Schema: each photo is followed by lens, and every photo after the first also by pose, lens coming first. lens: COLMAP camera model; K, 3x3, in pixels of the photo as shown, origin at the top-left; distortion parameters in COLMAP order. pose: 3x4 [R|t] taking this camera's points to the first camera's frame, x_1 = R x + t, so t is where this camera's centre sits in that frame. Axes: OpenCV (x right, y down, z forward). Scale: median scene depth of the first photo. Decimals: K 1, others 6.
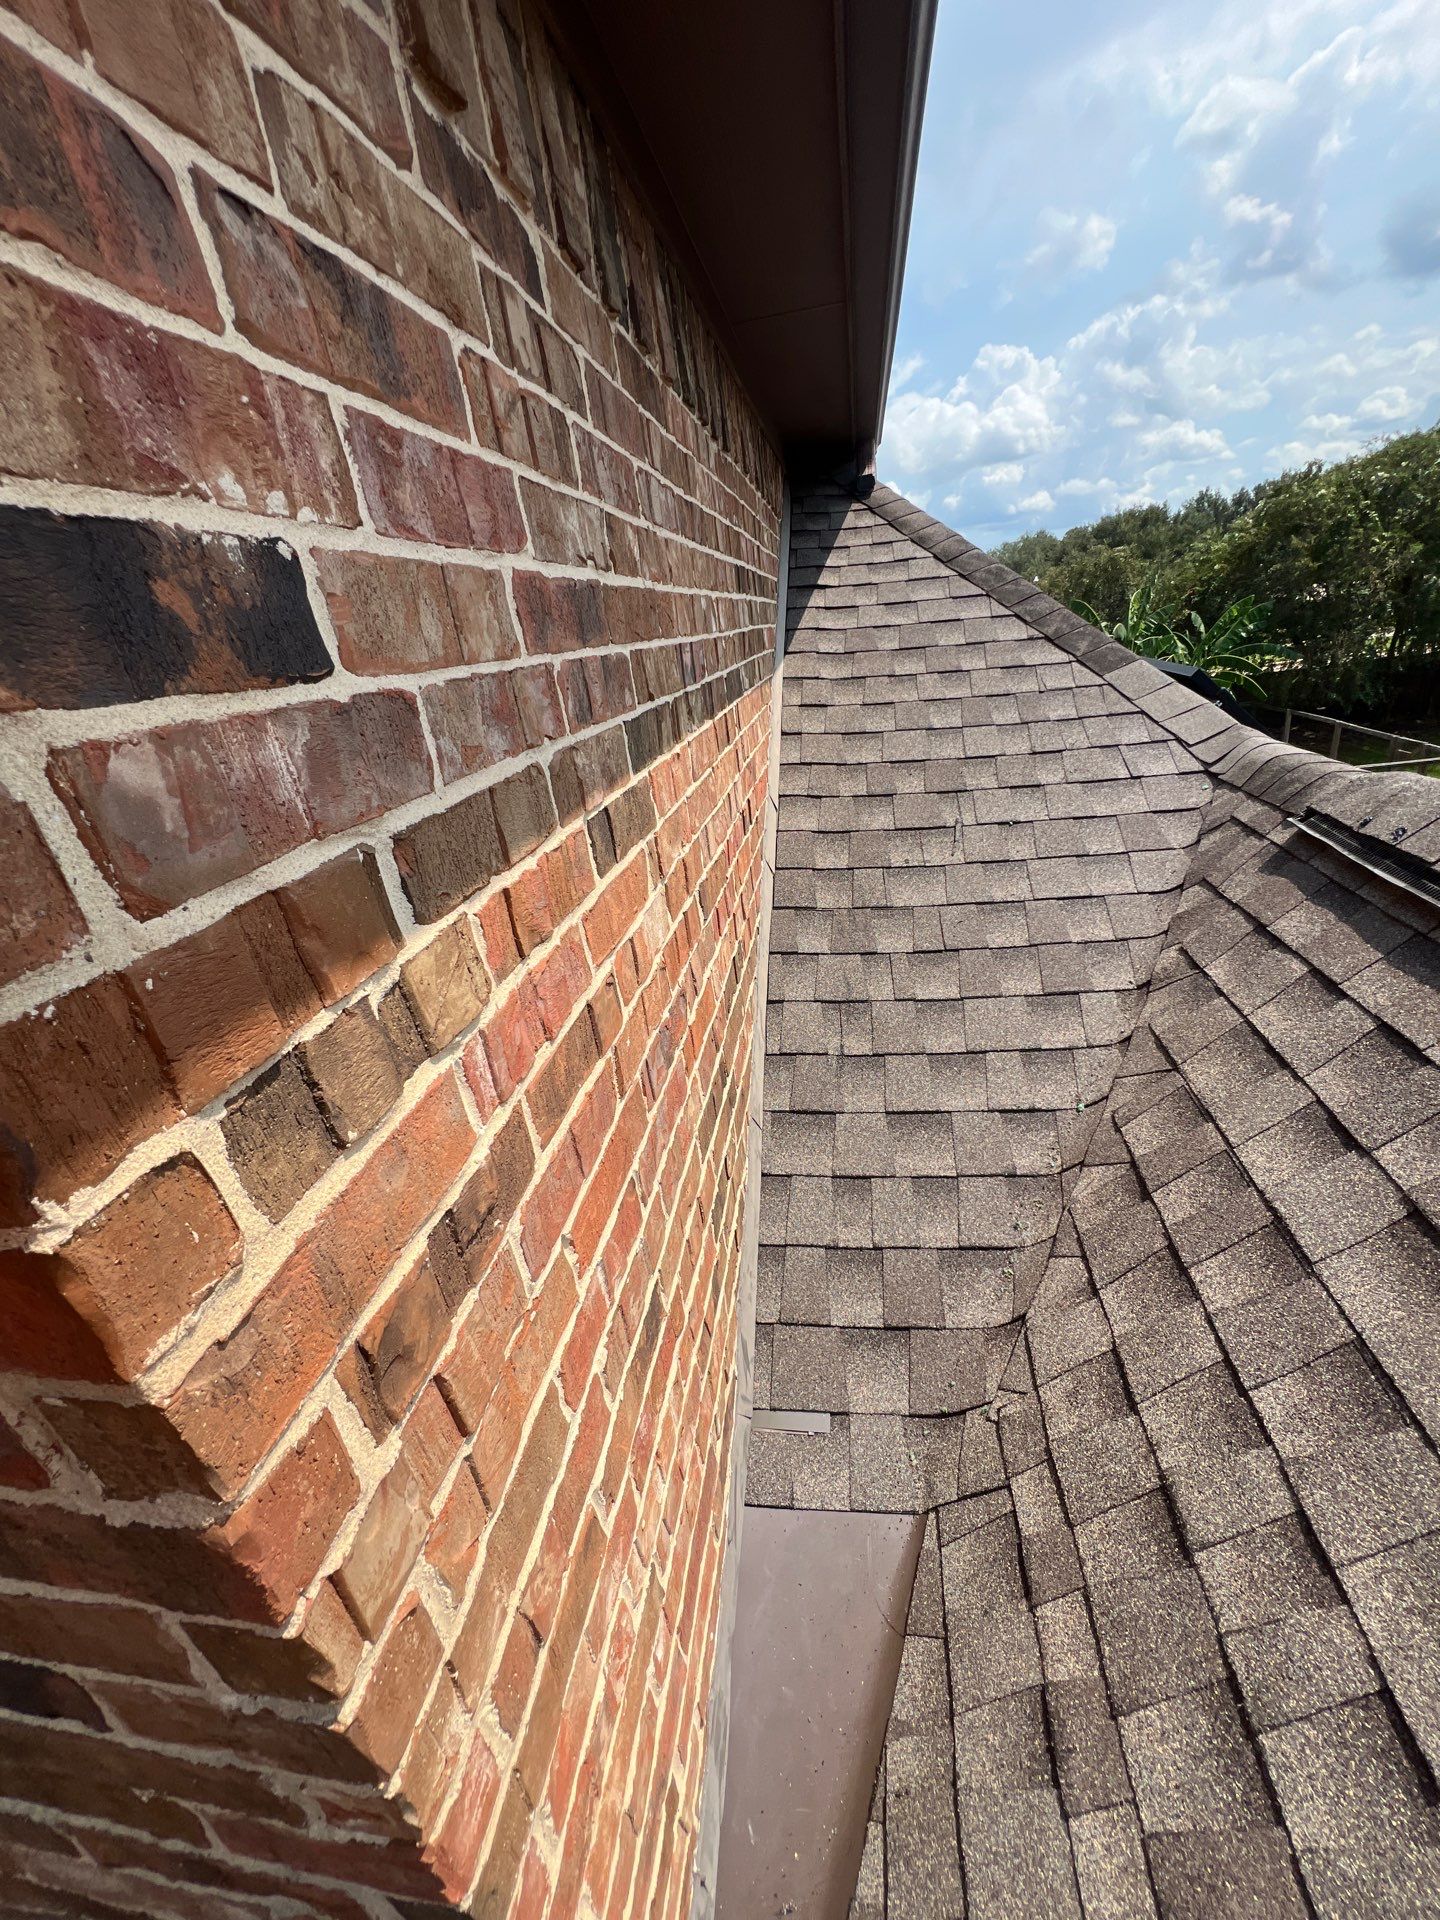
lens RADIAL K [[769.0, 0, 708.8], [0, 769.0, 957.7], [0, 0, 1]] dist [-0.000479, -0.000286]
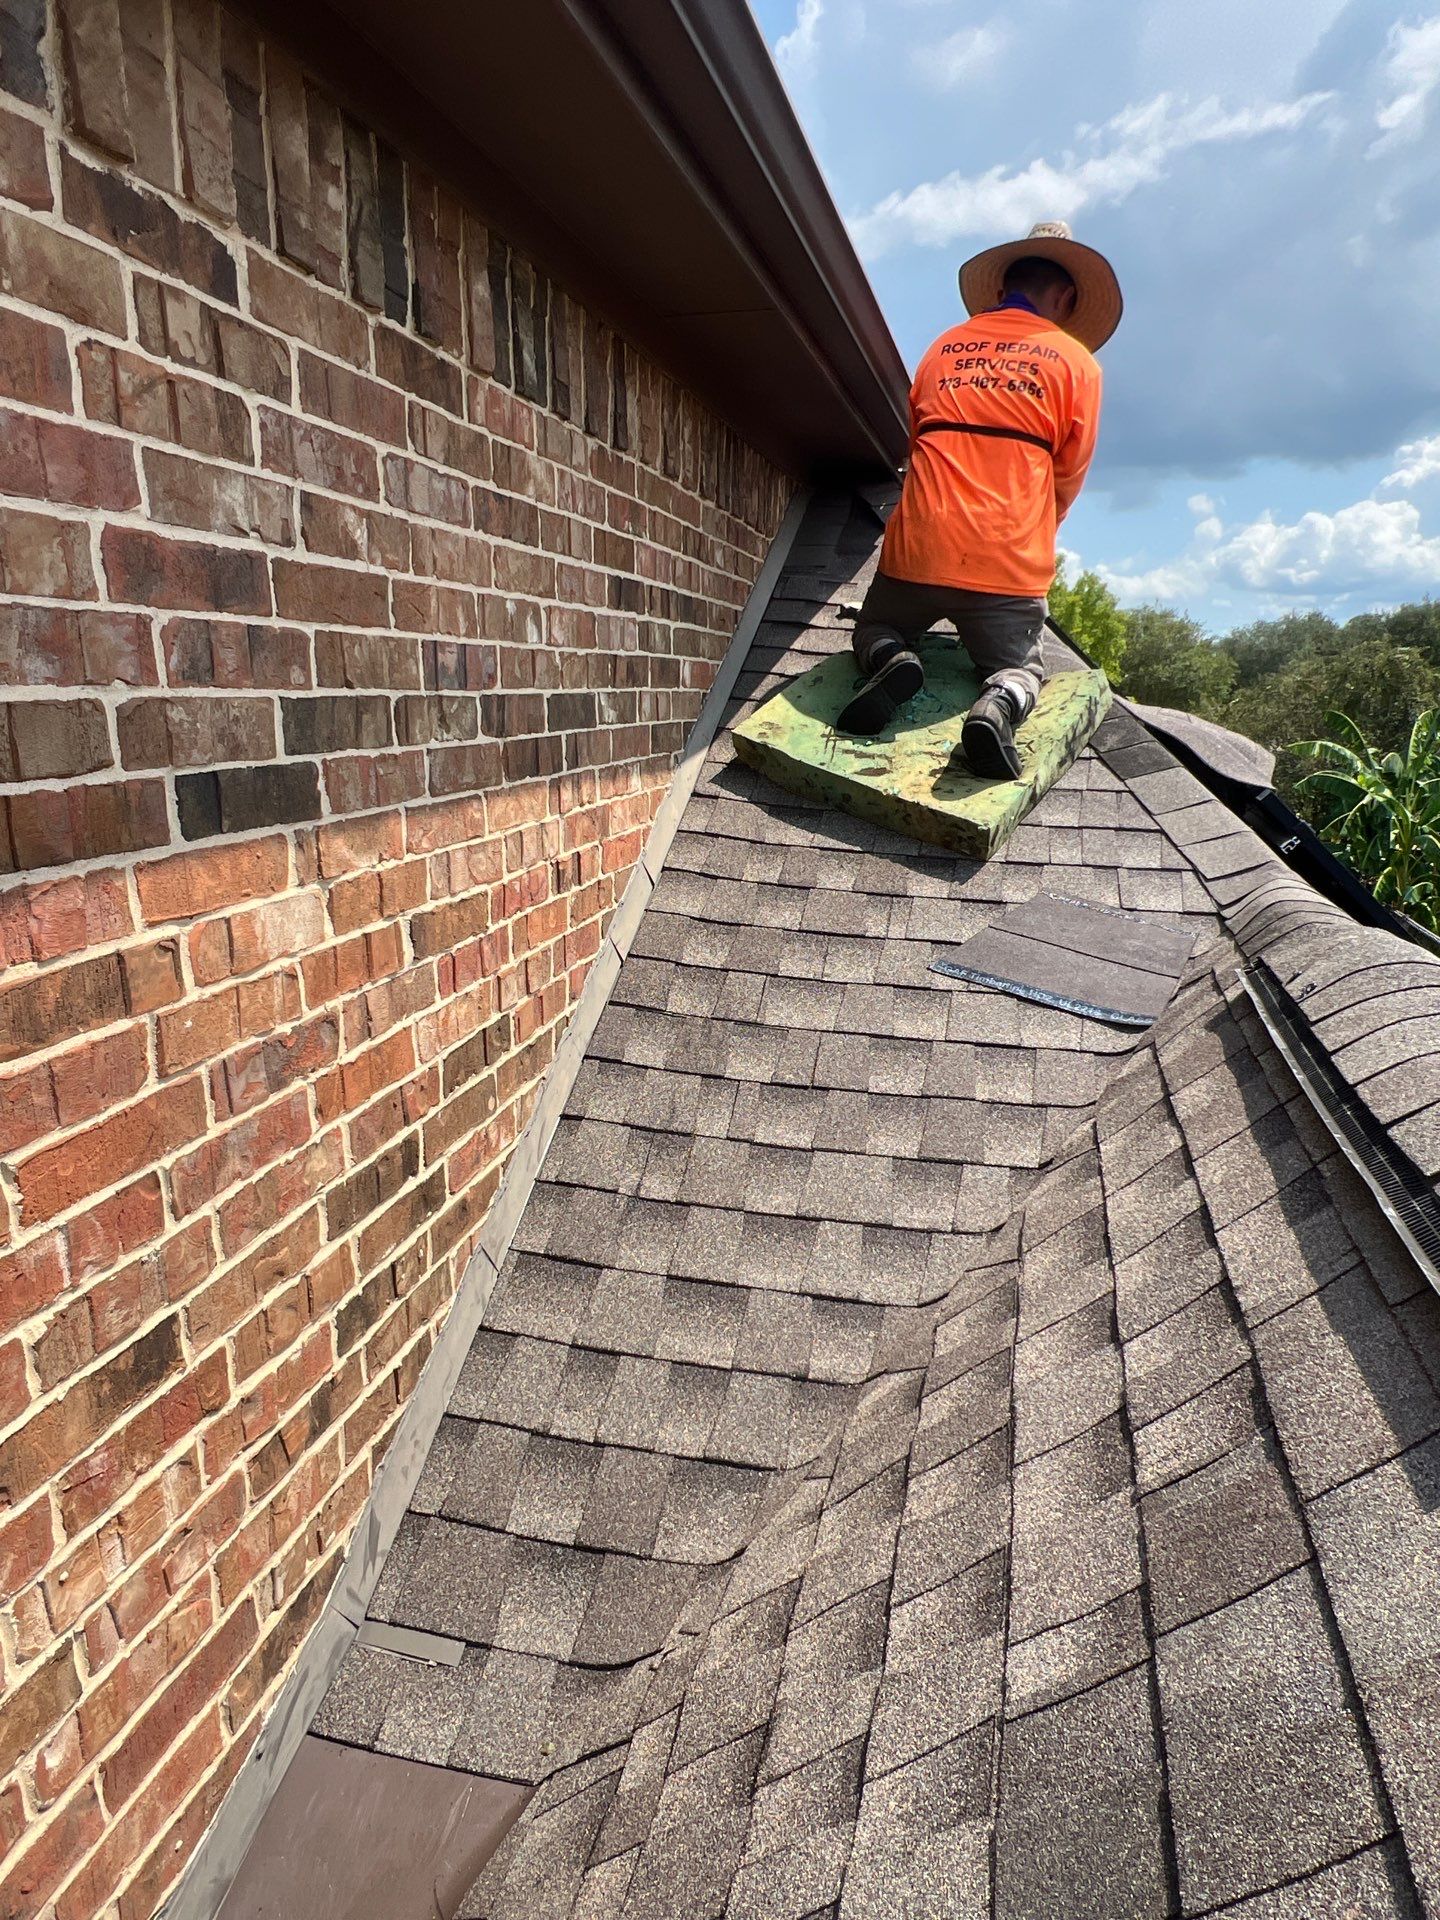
lens RADIAL K [[1210.8, 0, 722.6], [0, 1210.8, 959.0], [0, 0, 1]] dist [-0.000465, -0.002024]
pose [[0.987428, 0.147489, -0.056865, 0.291397], [-0.155160, 0.973080, -0.170412, 0.089741], [0.030200, 0.177093, 0.983731, -0.198033]]
